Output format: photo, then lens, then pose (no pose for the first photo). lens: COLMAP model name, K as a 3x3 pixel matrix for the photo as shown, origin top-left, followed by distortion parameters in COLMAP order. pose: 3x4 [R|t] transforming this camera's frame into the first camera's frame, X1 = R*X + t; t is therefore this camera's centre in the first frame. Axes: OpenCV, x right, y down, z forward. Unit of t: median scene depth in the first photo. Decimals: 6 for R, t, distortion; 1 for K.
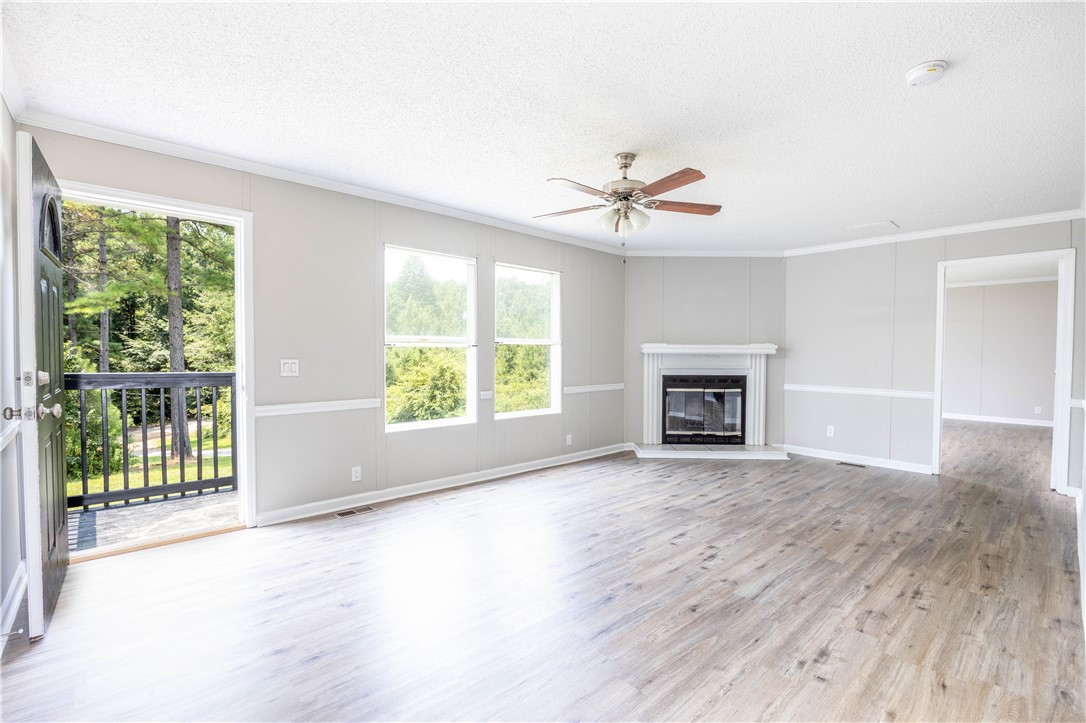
lens RADIAL K [[477.8, 0, 543.0], [0, 477.8, 361.5], [0, 0, 1]] dist [-0.001172, -0.000104]
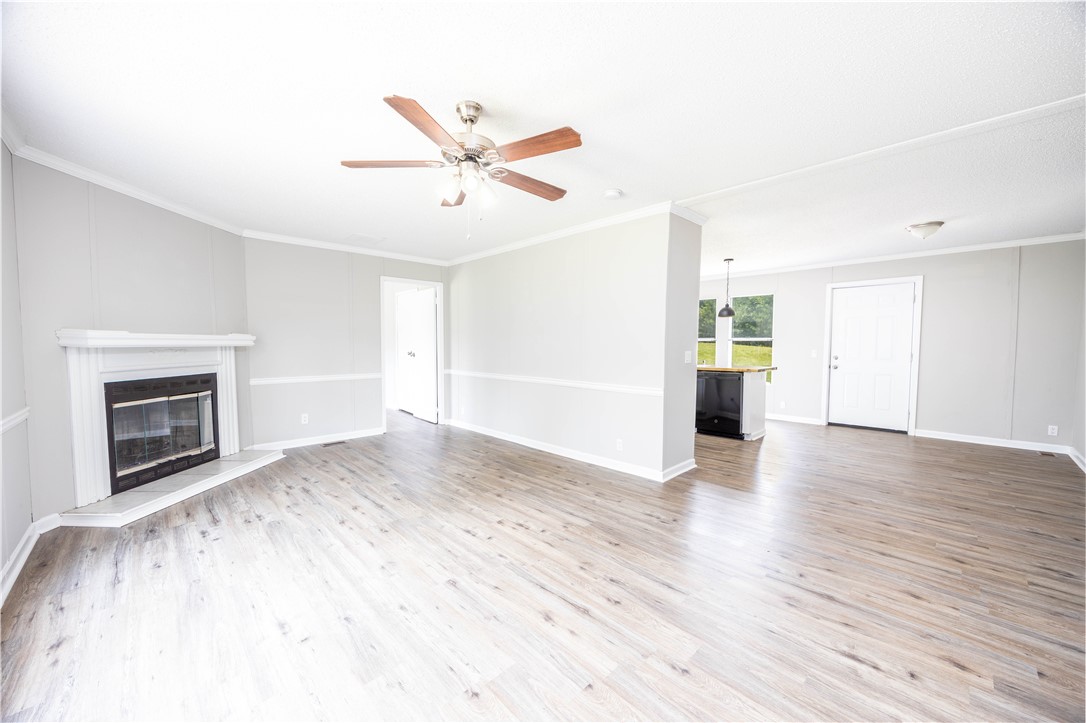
lens RADIAL K [[417.3, 0, 543.0], [0, 417.3, 361.5], [0, 0, 1]] dist [0.002475, 0.000026]
pose [[-0.035947, -0.048926, 0.998155, -0.511743], [0.020848, 0.998547, 0.049696, -0.023254], [-0.999136, 0.022596, -0.034875, 0.802149]]
